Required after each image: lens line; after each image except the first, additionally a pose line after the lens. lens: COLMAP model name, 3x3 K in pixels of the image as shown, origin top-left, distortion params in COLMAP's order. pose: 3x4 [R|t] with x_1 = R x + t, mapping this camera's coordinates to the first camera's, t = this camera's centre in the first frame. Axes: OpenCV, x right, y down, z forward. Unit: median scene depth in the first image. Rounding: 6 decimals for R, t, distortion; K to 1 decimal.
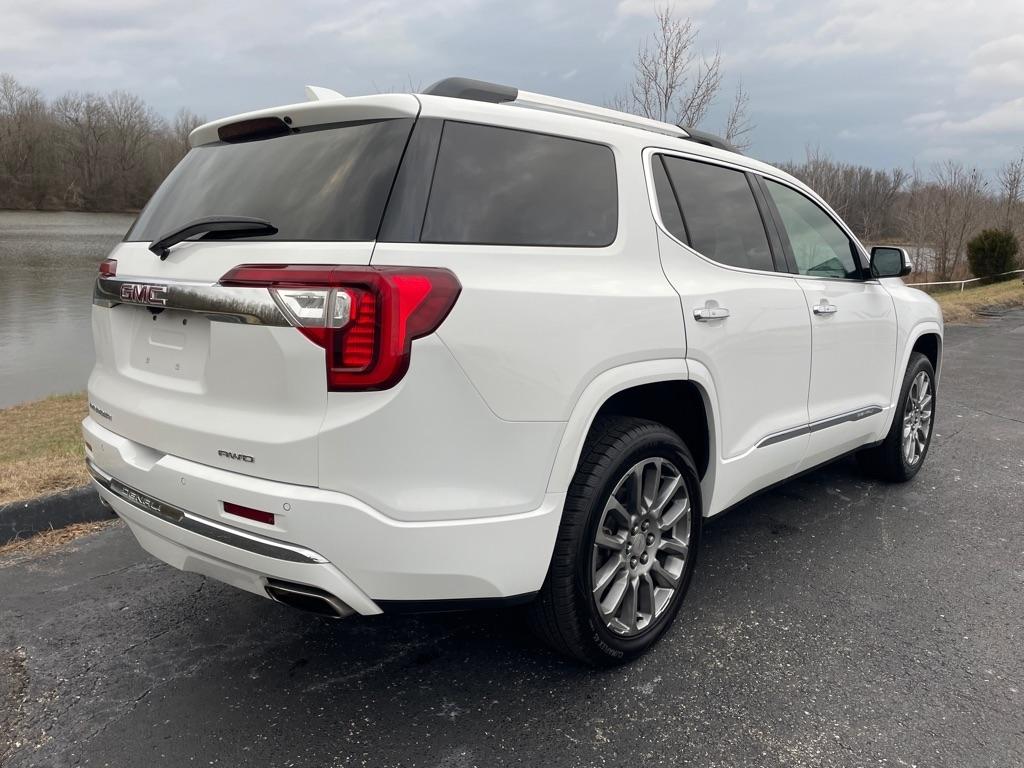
lens RADIAL K [[768.7, 0, 513.2], [0, 768.7, 369.8], [0, 0, 1]] dist [0.096537, -0.119420]
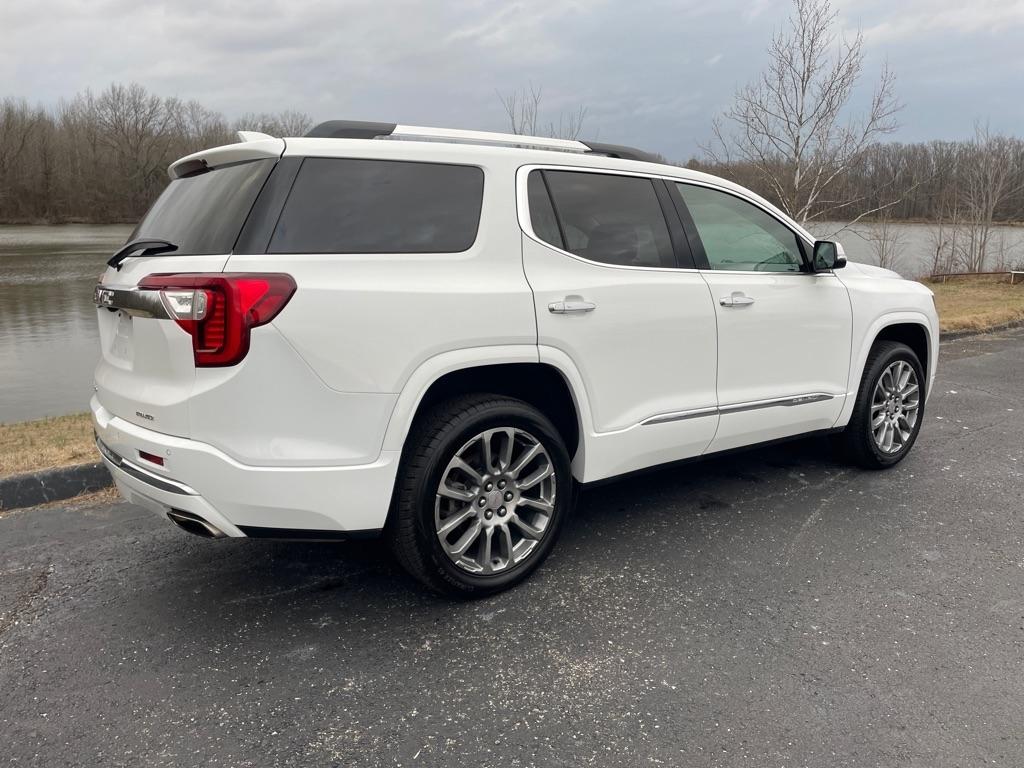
lens RADIAL K [[768.7, 0, 513.2], [0, 768.7, 369.8], [0, 0, 1]] dist [0.096537, -0.119420]
pose [[0.981986, 0.000968, -0.188952, 0.418144], [-0.000573, 0.999998, 0.002143, 0.021984], [0.188954, -0.001996, 0.981984, -0.166924]]
